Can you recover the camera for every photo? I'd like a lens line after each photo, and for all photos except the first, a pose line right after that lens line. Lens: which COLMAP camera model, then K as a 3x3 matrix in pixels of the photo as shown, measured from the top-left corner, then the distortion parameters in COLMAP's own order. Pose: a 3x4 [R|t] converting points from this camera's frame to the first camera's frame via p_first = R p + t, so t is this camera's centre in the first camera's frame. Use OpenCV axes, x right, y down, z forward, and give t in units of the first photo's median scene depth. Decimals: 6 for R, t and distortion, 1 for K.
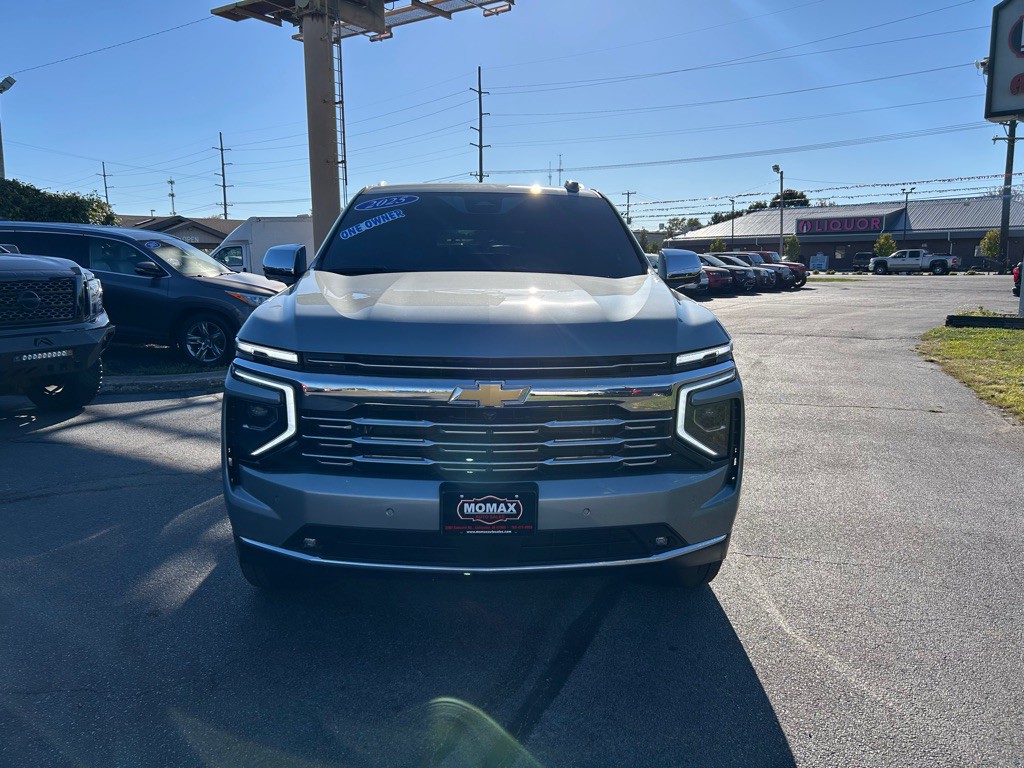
lens RADIAL K [[767.2, 0, 512.0], [0, 767.2, 384.0], [0, 0, 1]] dist [0.036945, -0.025891]
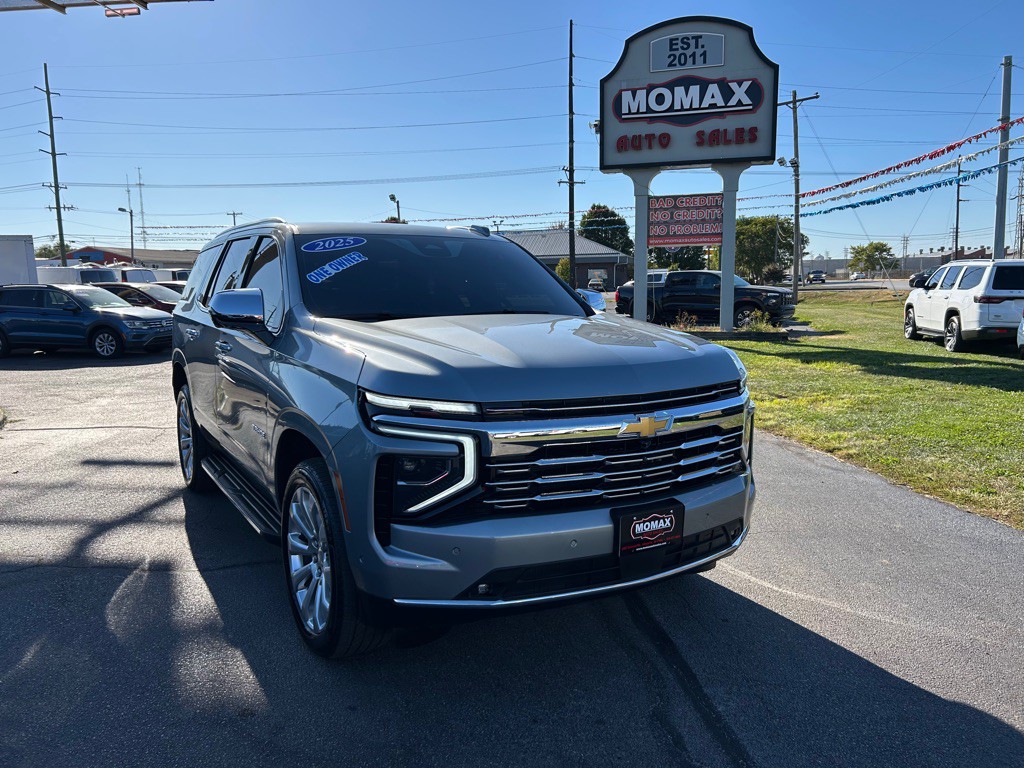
lens RADIAL K [[767.2, 0, 512.0], [0, 767.2, 384.0], [0, 0, 1]] dist [0.036945, -0.025891]
pose [[0.880063, -0.070066, 0.469660, -0.698982], [0.083638, 0.996464, -0.008066, -0.052924], [-0.467433, 0.046380, 0.882811, 0.074954]]
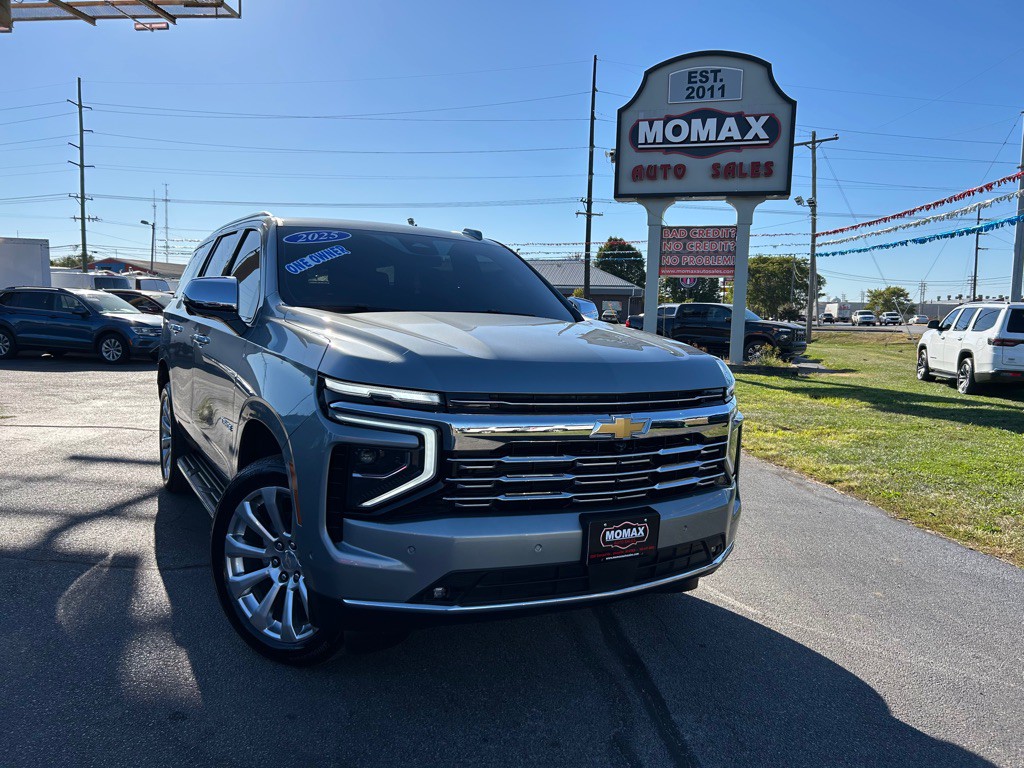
lens RADIAL K [[767.2, 0, 512.0], [0, 767.2, 384.0], [0, 0, 1]] dist [0.036945, -0.025891]
pose [[0.888555, -0.014276, 0.458548, -0.626204], [0.039474, 0.998188, -0.045413, -0.004460], [-0.457069, 0.058453, 0.887508, 0.100280]]
